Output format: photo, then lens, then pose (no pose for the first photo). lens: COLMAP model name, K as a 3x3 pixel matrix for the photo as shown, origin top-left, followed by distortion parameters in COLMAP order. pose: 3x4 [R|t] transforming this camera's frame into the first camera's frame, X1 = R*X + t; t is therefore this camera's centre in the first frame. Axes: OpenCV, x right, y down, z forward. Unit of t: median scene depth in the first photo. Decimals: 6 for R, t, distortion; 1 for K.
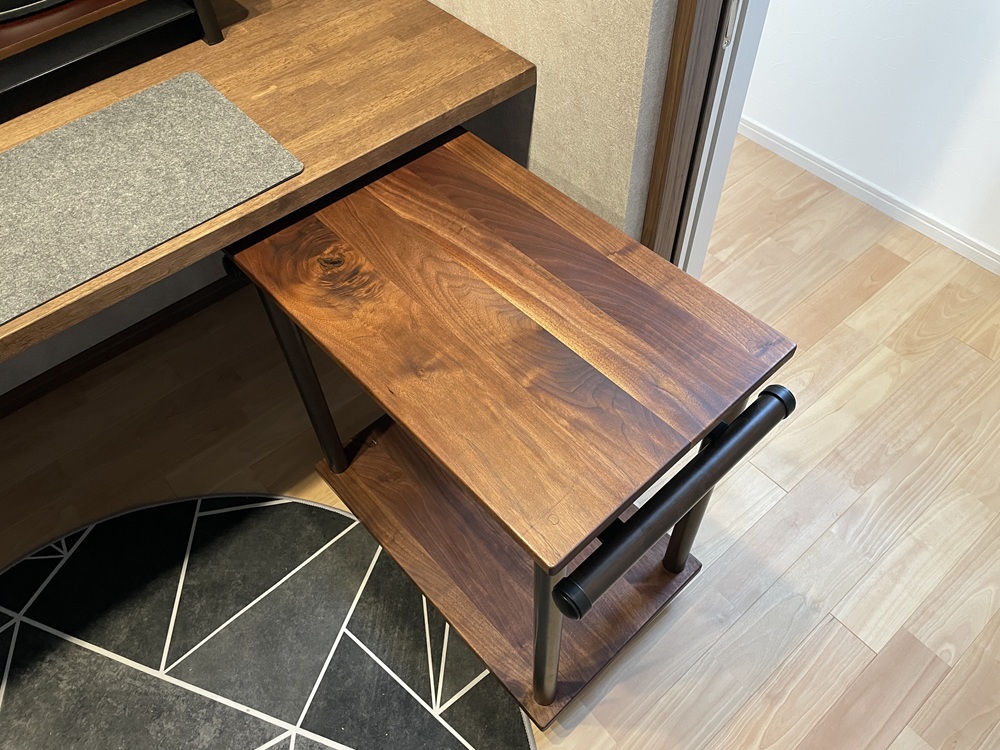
lens RADIAL K [[765.3, 0, 506.6], [0, 765.3, 376.8], [0, 0, 1]] dist [0.035911, -0.076736]
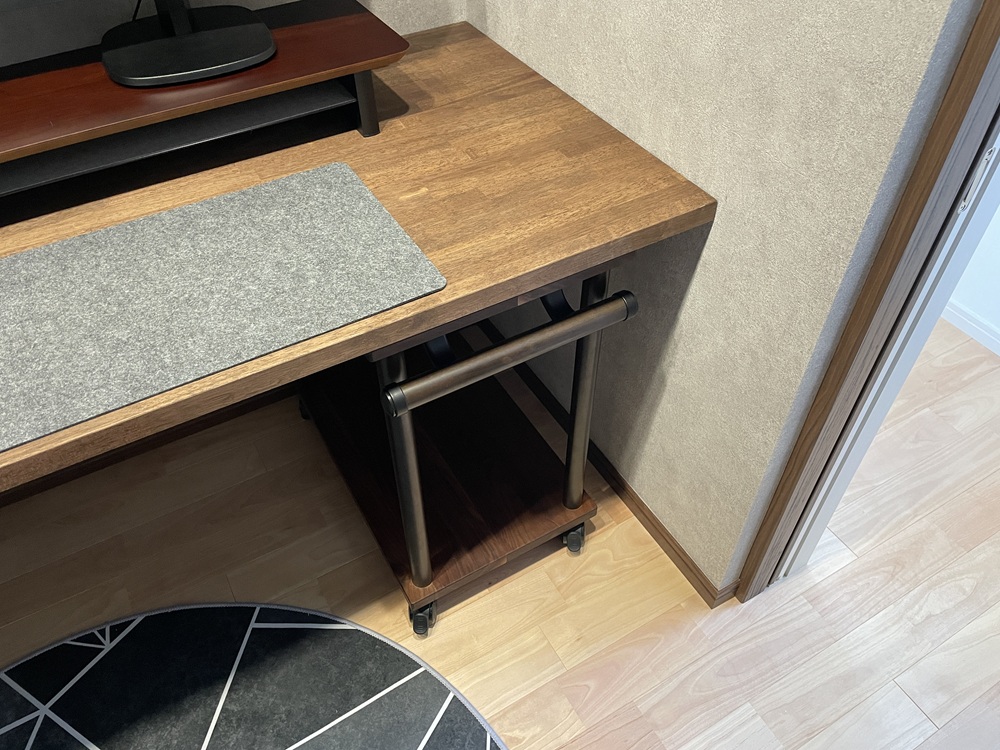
lens RADIAL K [[765.3, 0, 498.6], [0, 765.3, 372.9], [0, 0, 1]] dist [0.035911, -0.076736]
pose [[0.982360, 0.147438, -0.115028, -0.078531], [-0.160455, 0.980487, -0.113573, -0.072263], [0.096039, 0.130026, 0.986848, 0.133291]]
